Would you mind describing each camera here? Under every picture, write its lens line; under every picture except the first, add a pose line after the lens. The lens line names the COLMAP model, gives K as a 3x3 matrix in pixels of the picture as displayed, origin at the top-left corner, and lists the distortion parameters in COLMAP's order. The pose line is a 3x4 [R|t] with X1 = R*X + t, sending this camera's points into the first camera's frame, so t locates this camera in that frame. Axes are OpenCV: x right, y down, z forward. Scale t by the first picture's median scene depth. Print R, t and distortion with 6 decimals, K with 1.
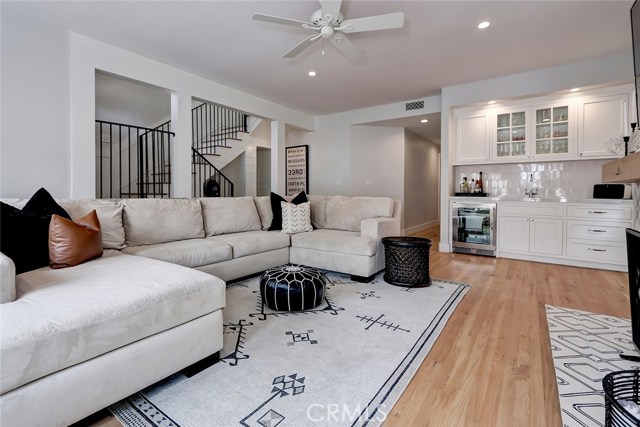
lens RADIAL K [[295.2, 0, 312.2], [0, 295.2, 193.5], [0, 0, 1]] dist [-0.001433, -0.000422]
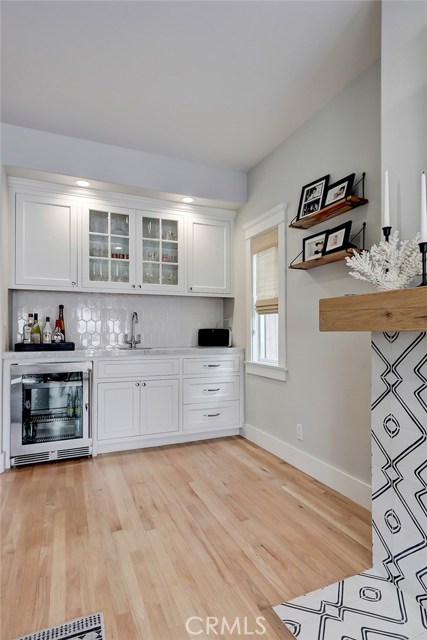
lens RADIAL K [[336.8, 0, 214.6], [0, 336.8, 326.3], [0, 0, 1]] dist [0.003933, 0.000058]
pose [[0.495841, 0.006257, 0.868391, 0.177603], [0.011892, 0.999831, -0.013994, -0.022760], [-0.868332, 0.017266, 0.495683, 0.475471]]
